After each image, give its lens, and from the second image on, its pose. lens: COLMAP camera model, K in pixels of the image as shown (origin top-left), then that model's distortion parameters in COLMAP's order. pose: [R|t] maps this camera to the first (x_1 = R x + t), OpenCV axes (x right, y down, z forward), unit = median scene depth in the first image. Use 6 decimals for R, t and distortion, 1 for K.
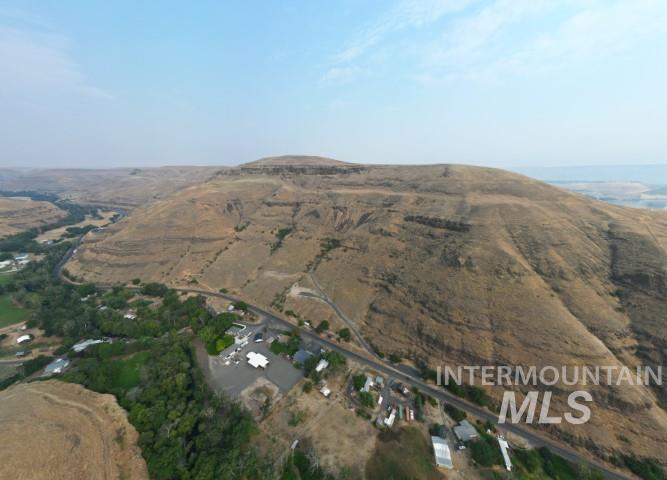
lens RADIAL K [[221.7, 0, 334.3], [0, 221.7, 242.8], [0, 0, 1]] dist [0.012012, -0.000577]
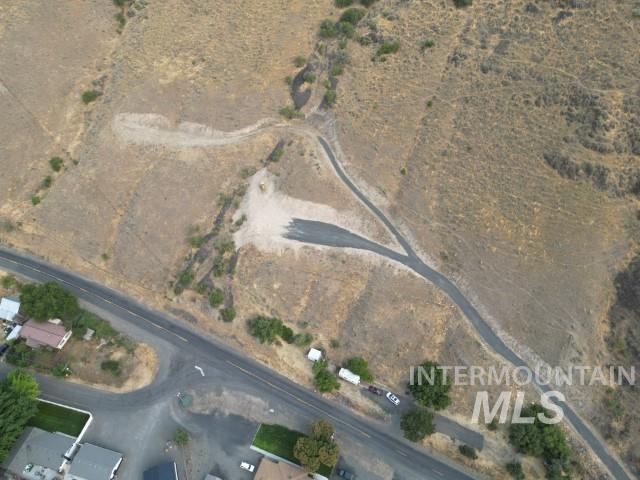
lens RADIAL K [[449.3, 0, 318.3], [0, 449.3, 240.1], [0, 0, 1]] dist [0.081972, -0.078662]
pose [[0.996729, -0.070300, 0.039855, -0.148917], [0.036063, 0.828294, 0.559132, -0.029516], [-0.072318, -0.555866, 0.828120, 0.608831]]
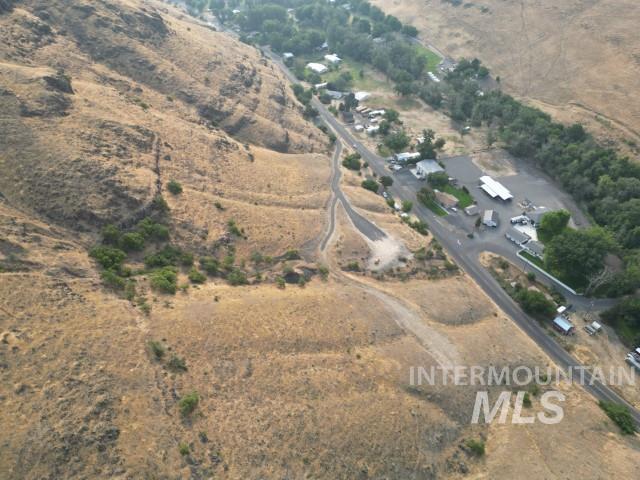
lens RADIAL K [[449.3, 0, 320.1], [0, 449.3, 238.1], [0, 0, 1]] dist [0.081972, -0.078662]
pose [[-0.805565, -0.401689, 0.435558, -0.410806], [0.160740, 0.559385, 0.813174, -0.405041], [-0.570287, 0.725076, -0.386054, 1.380394]]
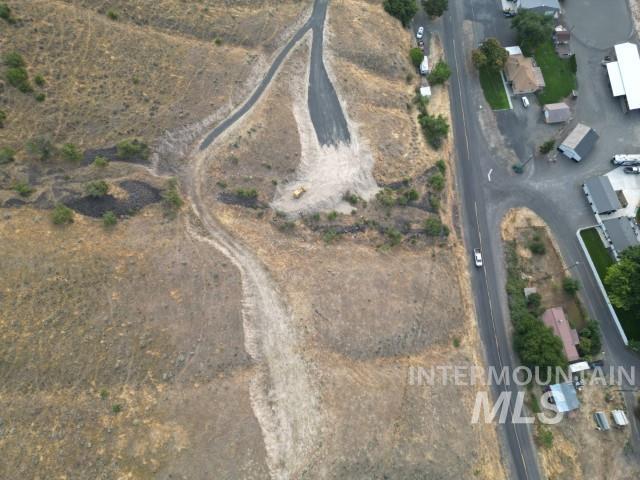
lens RADIAL K [[449.3, 0, 319.2], [0, 449.3, 237.7], [0, 0, 1]] dist [0.081972, -0.078662]
pose [[-0.542396, -0.802584, 0.248325, -0.329686], [0.238343, 0.136435, 0.961550, -0.167590], [-0.805605, 0.580727, 0.117289, 1.041784]]
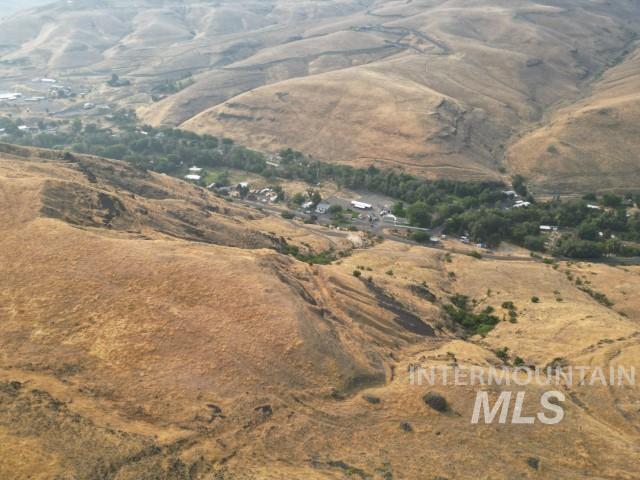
lens RADIAL K [[449.3, 0, 320.9], [0, 449.3, 239.0], [0, 0, 1]] dist [0.081972, -0.078662]
pose [[-0.999213, 0.015919, -0.036323, -0.023707], [-0.015677, 0.682754, 0.730480, -0.814381], [0.036428, 0.730475, -0.681967, 2.015652]]
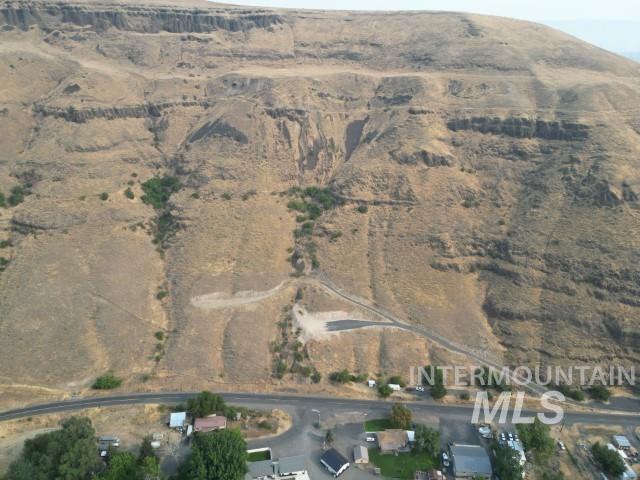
lens RADIAL K [[449.3, 0, 322.0], [0, 449.3, 236.6], [0, 0, 1]] dist [0.081972, -0.078662]
pose [[0.879033, -0.190396, 0.437093, -0.519748], [0.136852, 0.978981, 0.151219, -0.072055], [-0.456698, -0.073109, 0.886613, 0.266349]]
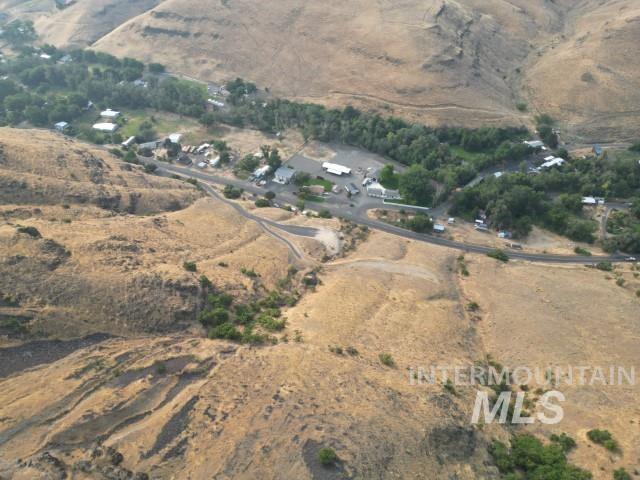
lens RADIAL K [[449.3, 0, 321.4], [0, 449.3, 237.8], [0, 0, 1]] dist [0.081972, -0.078662]
pose [[-0.995092, 0.061058, -0.077867, -0.093367], [-0.033747, 0.530335, 0.847116, -0.603037], [0.093019, 0.845587, -0.525671, 1.559420]]
